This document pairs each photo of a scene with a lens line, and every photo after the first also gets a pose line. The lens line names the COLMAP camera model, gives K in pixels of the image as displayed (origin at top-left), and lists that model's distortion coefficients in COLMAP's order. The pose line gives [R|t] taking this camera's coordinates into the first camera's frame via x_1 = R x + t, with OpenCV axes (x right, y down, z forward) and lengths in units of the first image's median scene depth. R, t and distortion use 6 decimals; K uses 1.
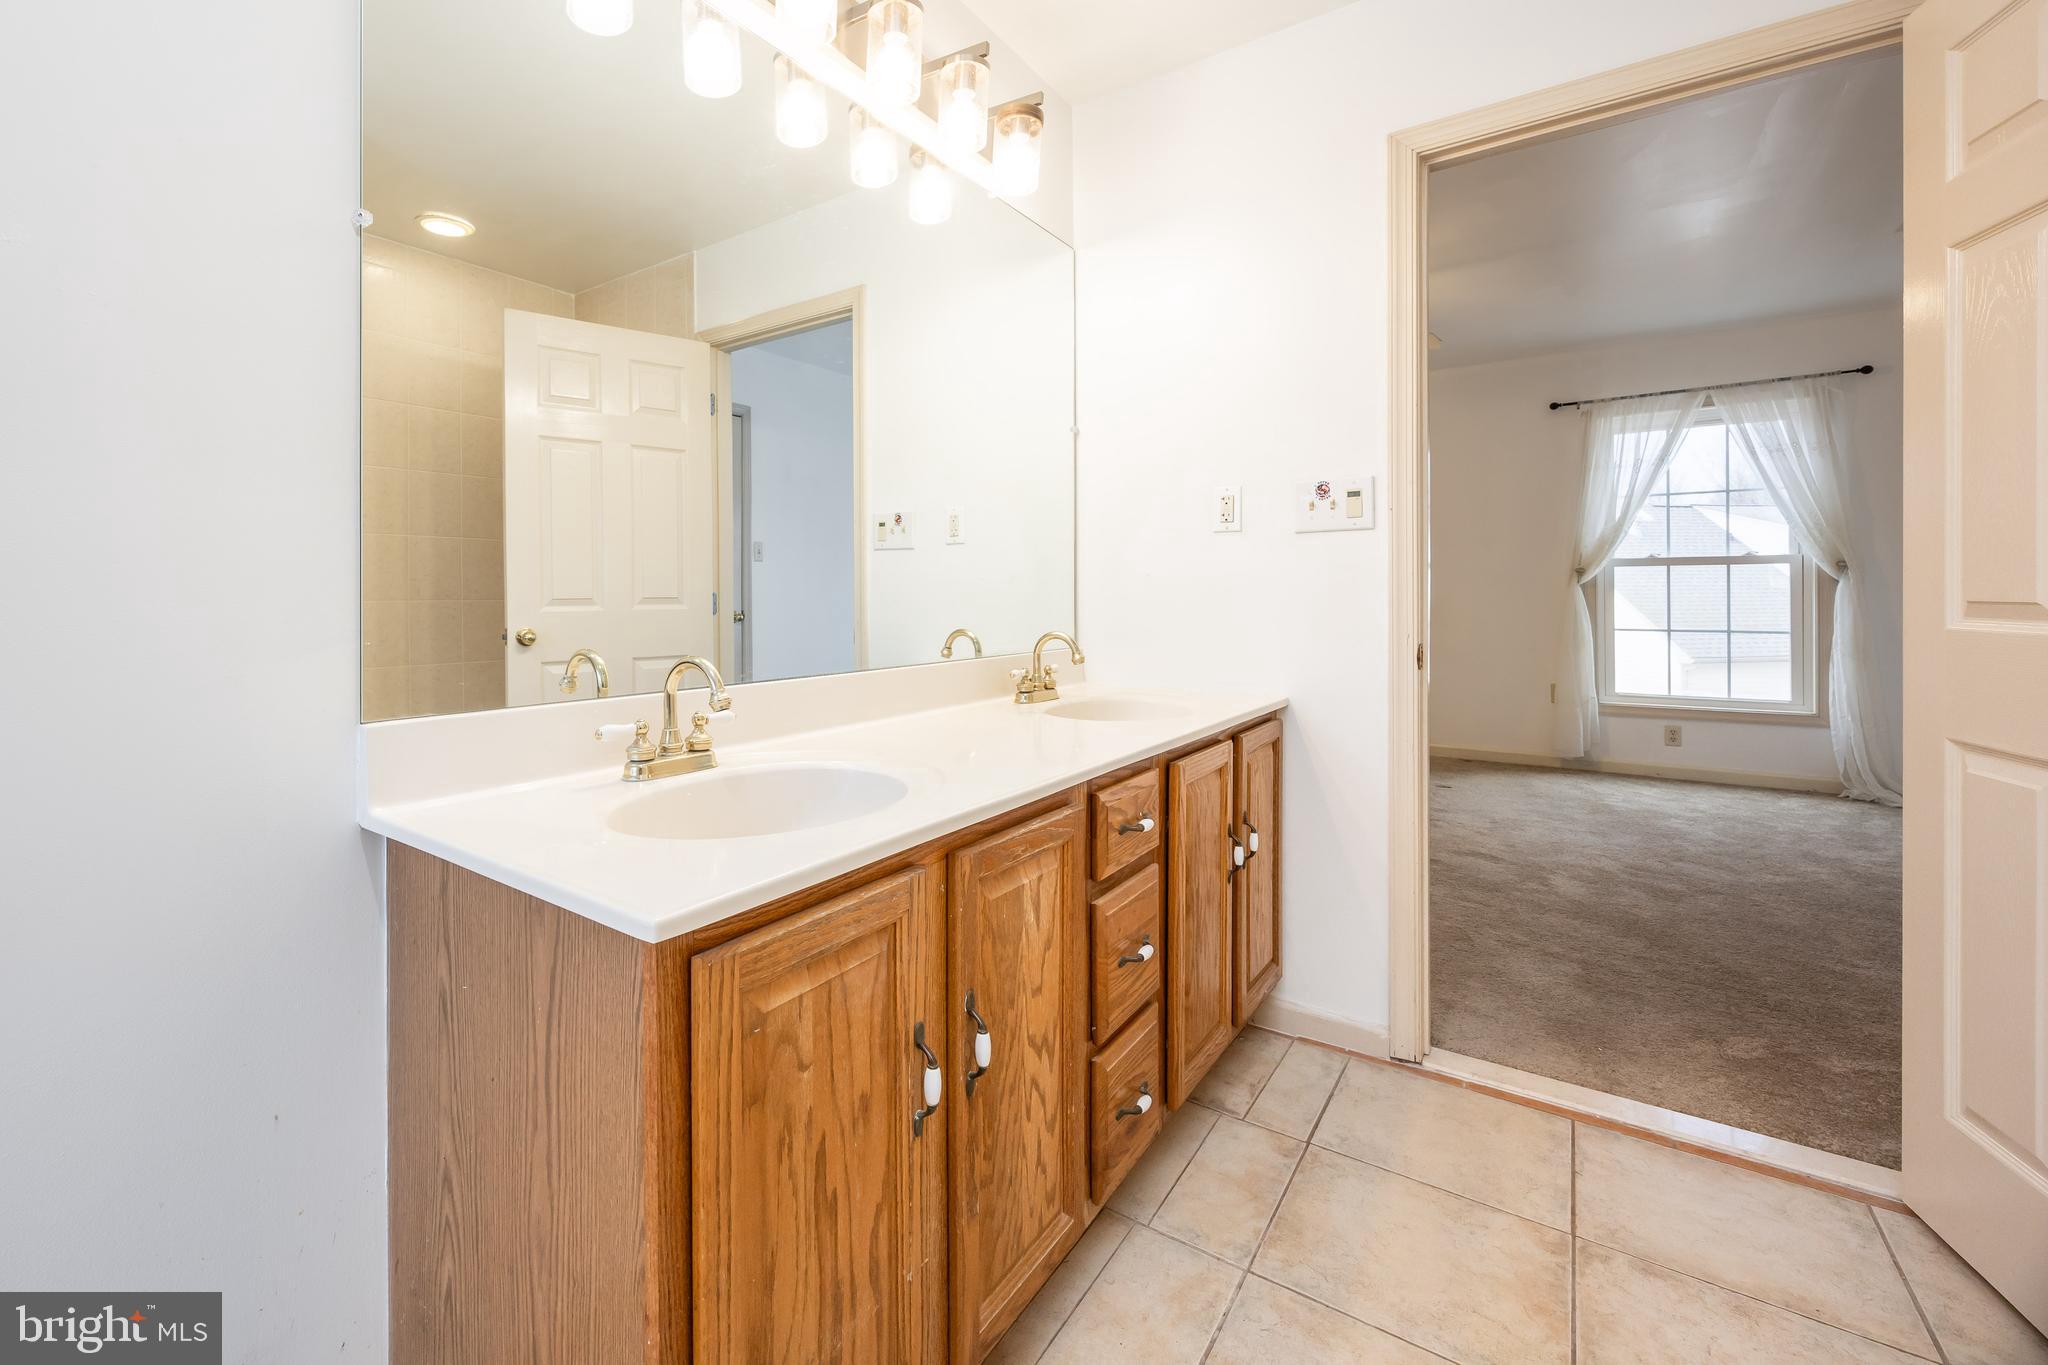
lens RADIAL K [[879.4, 0, 888.3], [0, 879.4, 593.4], [0, 0, 1]] dist [-0.000145, -0.000149]
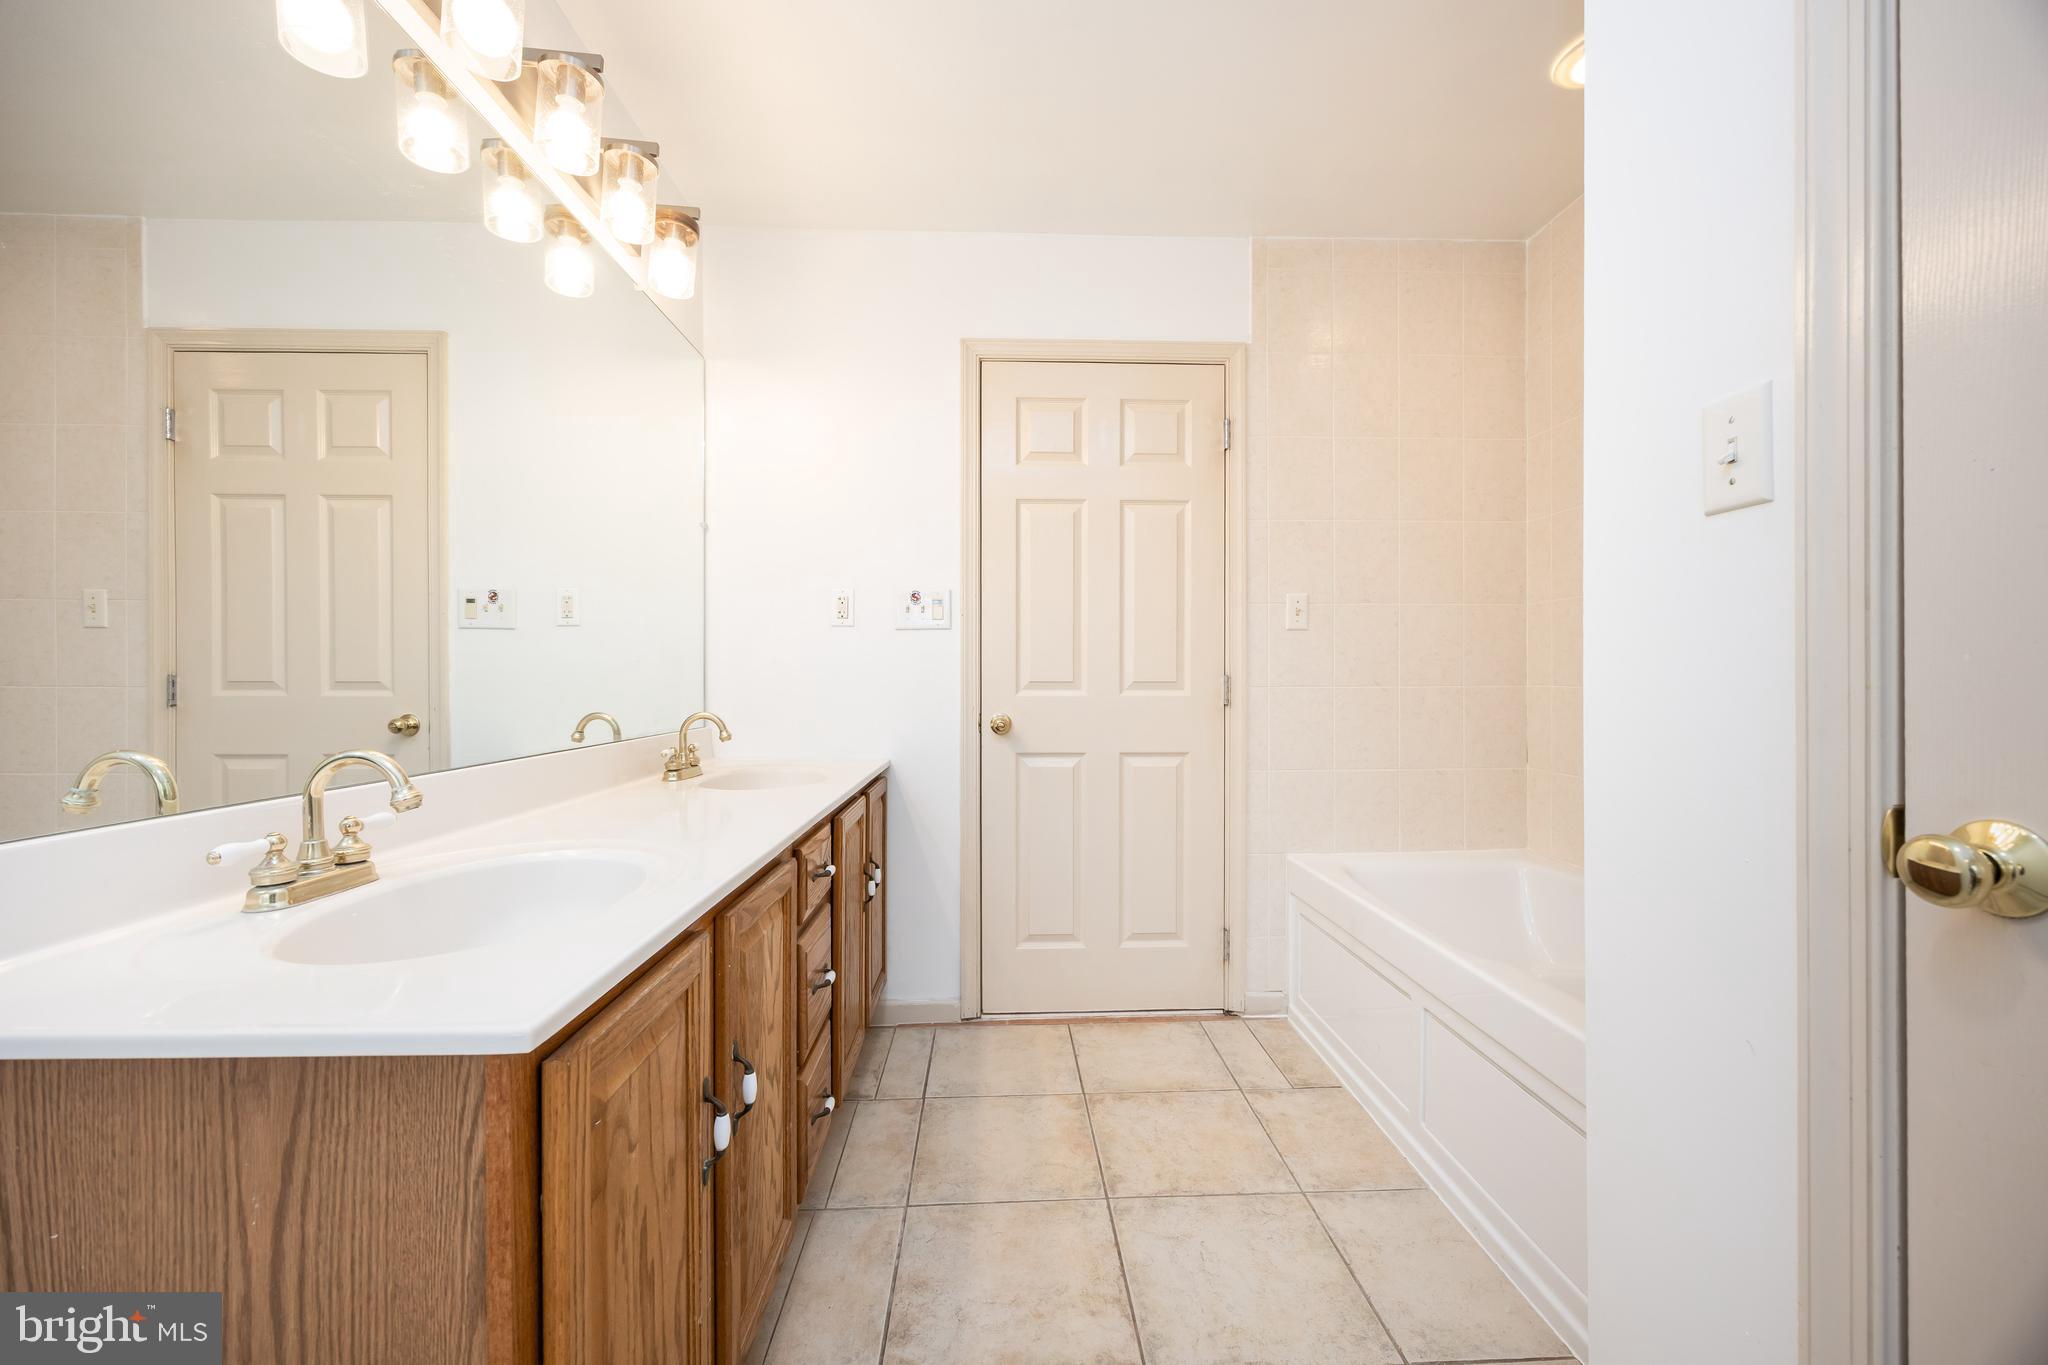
lens RADIAL K [[786.5, 0, 1024.3], [0, 786.5, 678.0], [0, 0, 1]] dist [-0.000331, 0.000095]
pose [[0.762224, 0.001267, 0.647312, -0.212978], [-0.001064, 0.999999, -0.000704, 0.003168], [-0.647313, -0.000152, 0.762225, 0.019077]]
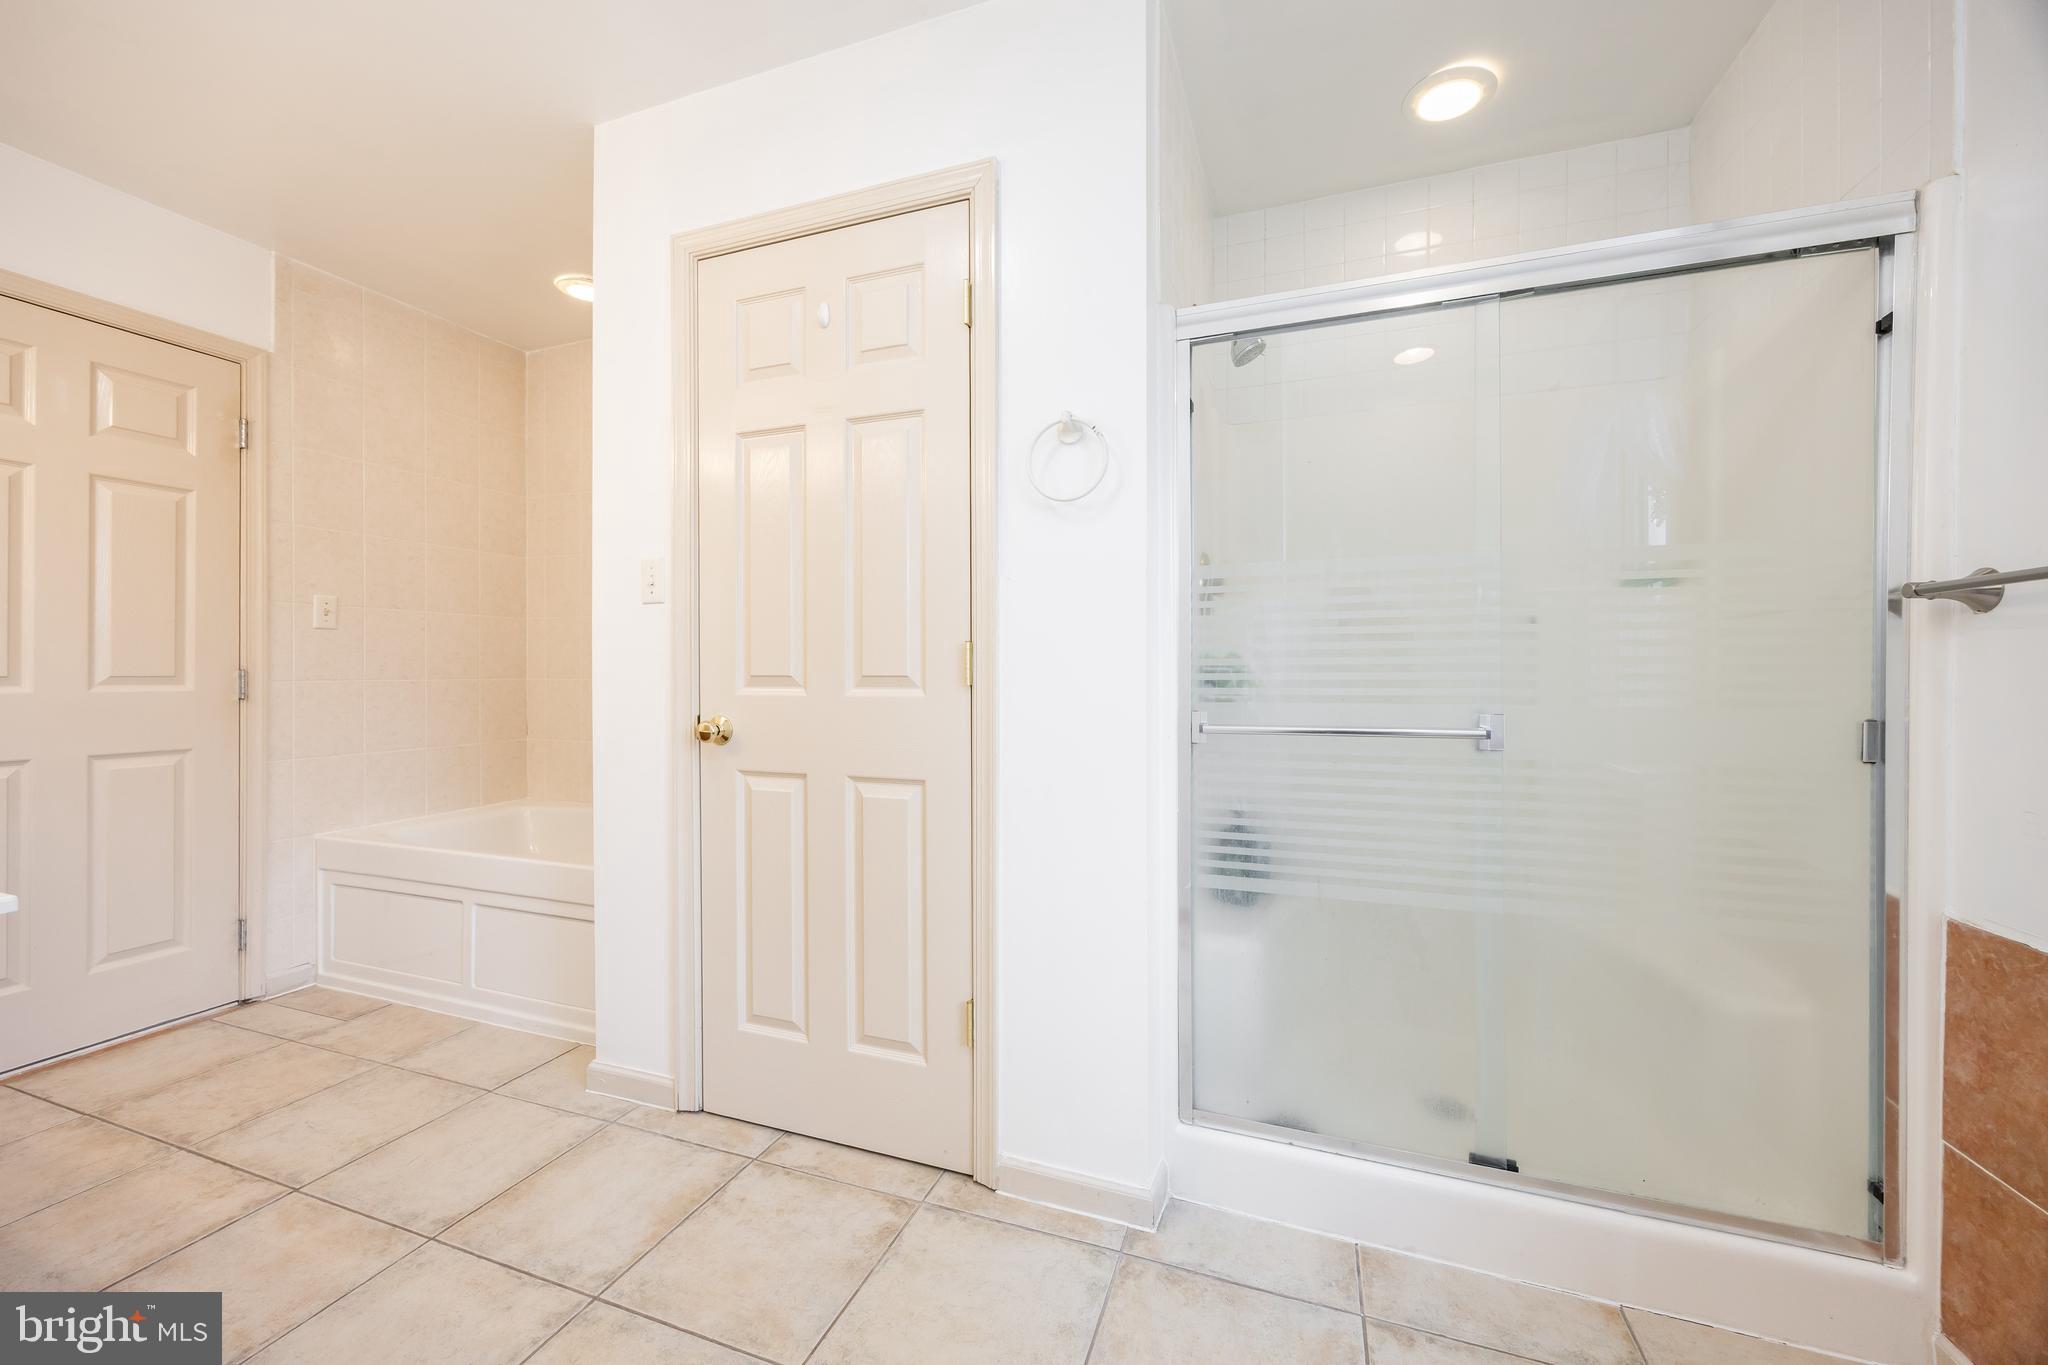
lens RADIAL K [[790.2, 0, 1019.2], [0, 790.2, 672.8], [0, 0, 1]] dist [-0.001341, 0.000129]
pose [[-0.300140, 0.002190, 0.953893, -1.017118], [0.001762, 0.999997, -0.001742, 0.008310], [-0.953893, 0.001157, -0.300143, -0.083547]]
